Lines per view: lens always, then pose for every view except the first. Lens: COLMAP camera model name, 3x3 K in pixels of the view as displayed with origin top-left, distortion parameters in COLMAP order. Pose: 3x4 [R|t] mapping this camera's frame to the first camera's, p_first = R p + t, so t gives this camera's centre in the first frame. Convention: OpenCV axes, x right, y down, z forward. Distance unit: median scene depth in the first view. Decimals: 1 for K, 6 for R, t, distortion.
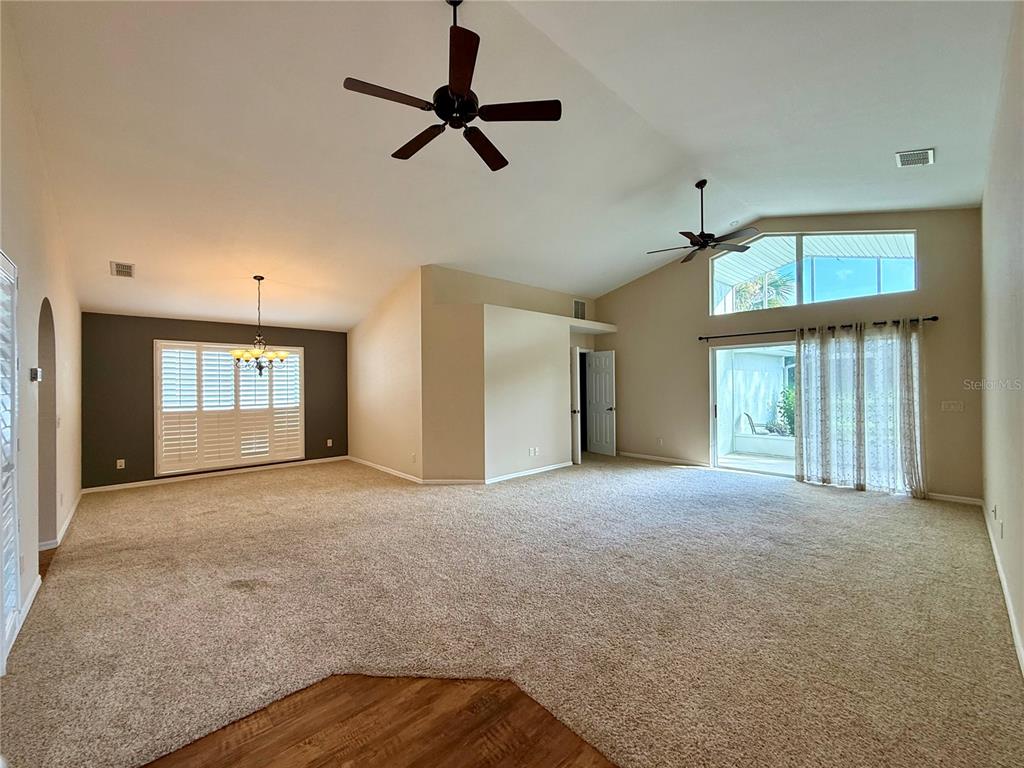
lens RADIAL K [[411.7, 0, 509.8], [0, 411.7, 382.4], [0, 0, 1]] dist [-0.001067, 0.000248]
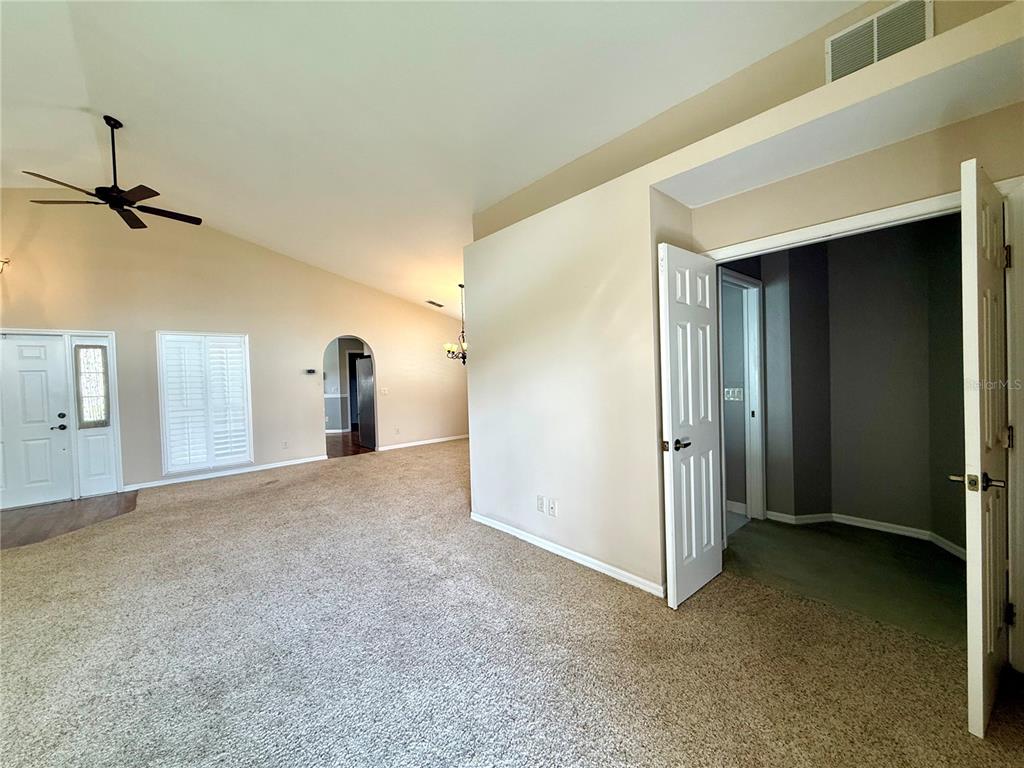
lens RADIAL K [[411.7, 0, 511.2], [0, 411.7, 382.0], [0, 0, 1]] dist [-0.001067, 0.000248]
pose [[-0.029474, 0.029168, -0.999140, 0.694400], [0.037876, 0.998889, 0.028043, 0.010271], [0.998848, -0.037017, -0.030546, 1.254361]]
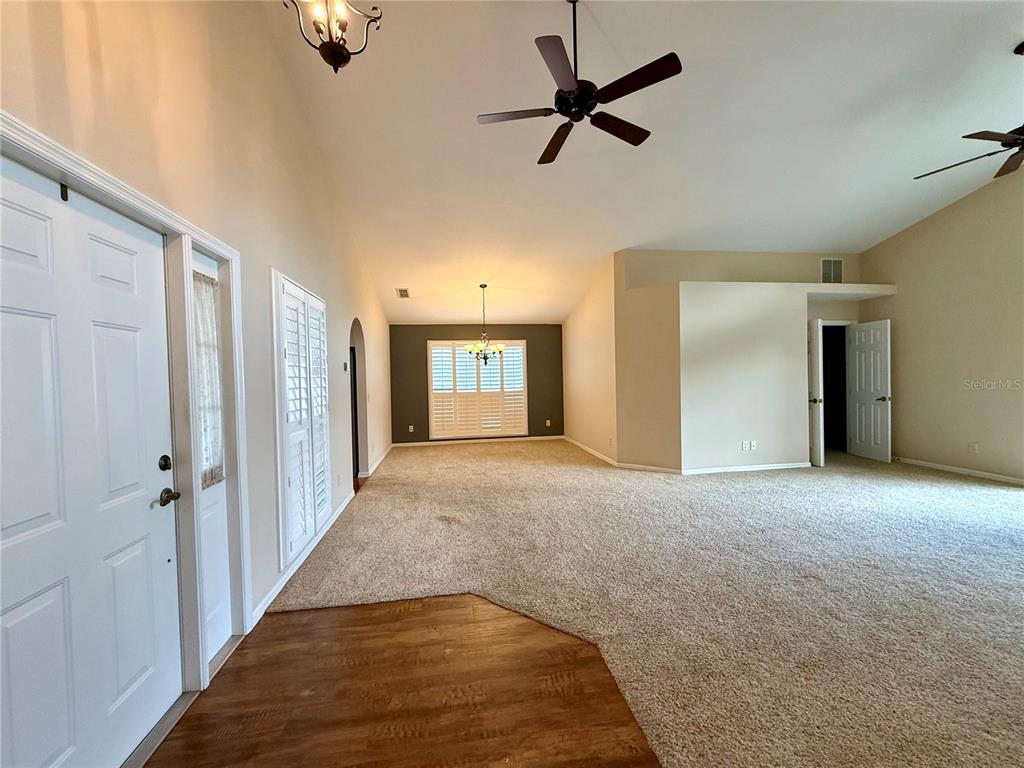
lens RADIAL K [[411.7, 0, 508.0], [0, 411.7, 383.2], [0, 0, 1]] dist [-0.001067, 0.000248]
pose [[0.826314, 0.000866, -0.563210, 0.160401], [0.016957, 0.999507, 0.026416, 0.008060], [0.562955, -0.031378, 0.825892, 0.008616]]
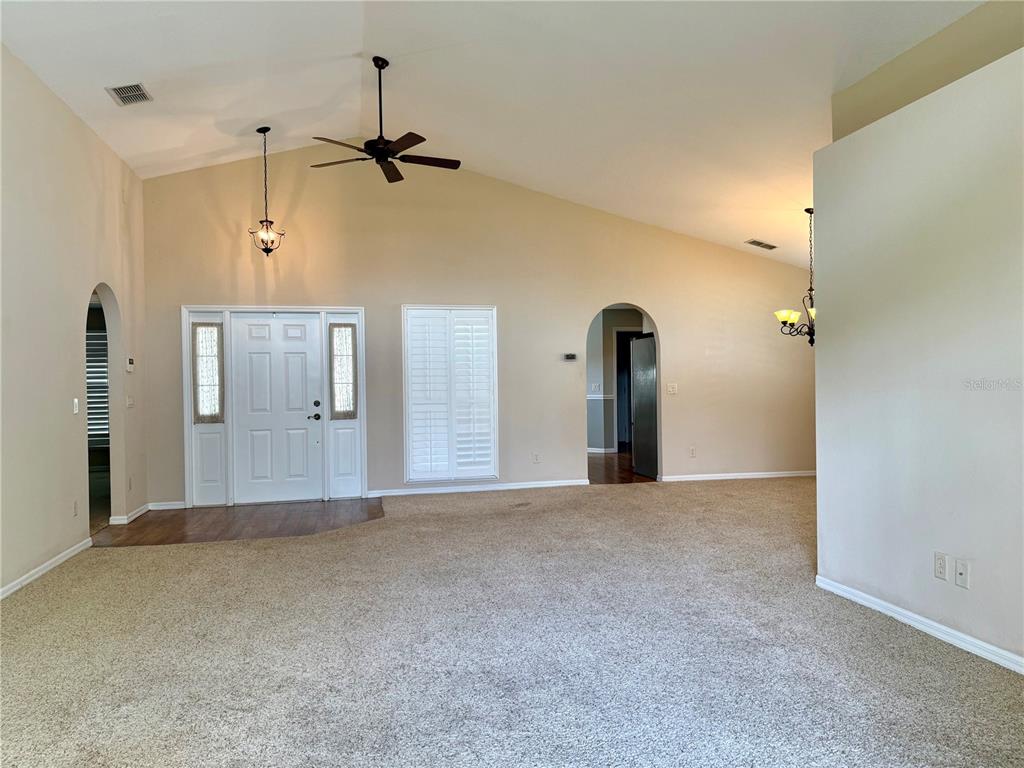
lens RADIAL K [[725.4, 0, 502.7], [0, 725.4, 391.6], [0, 0, 1]] dist [0.039201, -0.054173]
pose [[-0.517710, 0.029889, -0.855034, 0.857274], [0.024843, 0.999493, 0.019897, 0.032037], [0.855195, -0.010941, -0.518190, 1.279921]]
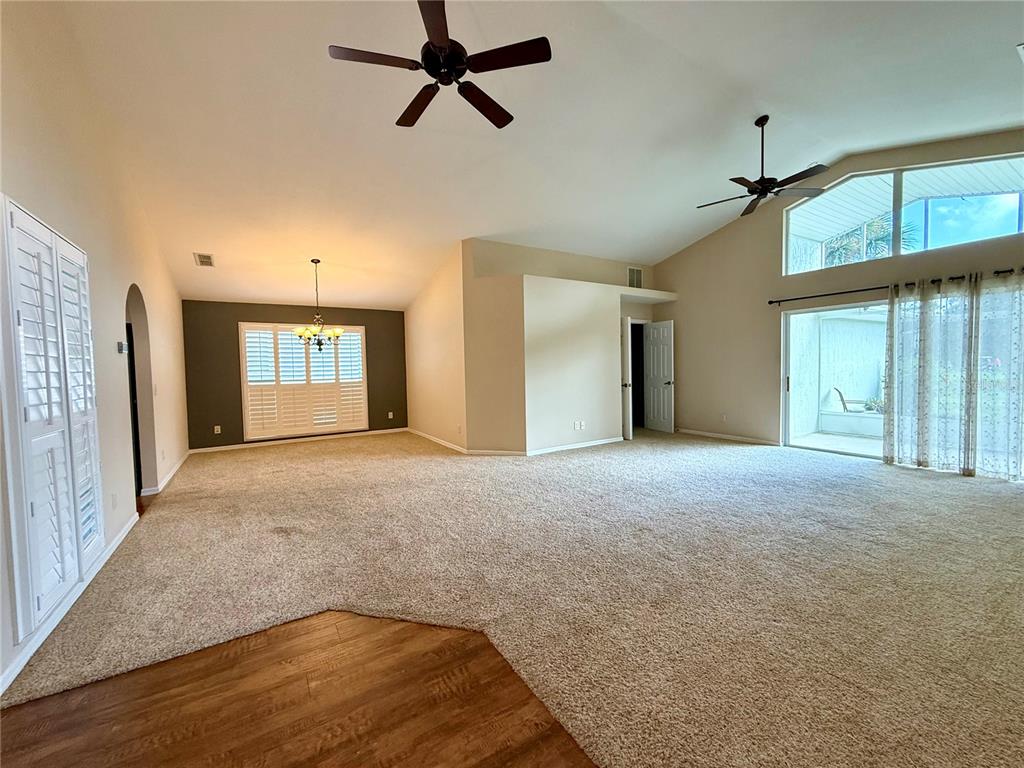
lens RADIAL K [[411.7, 0, 509.9], [0, 411.7, 383.5], [0, 0, 1]] dist [-0.001067, 0.000248]
pose [[0.981999, -0.003784, -0.188849, 0.103145], [0.013198, 0.998730, 0.048613, 0.023630], [0.188425, -0.050231, 0.980802, 0.017000]]
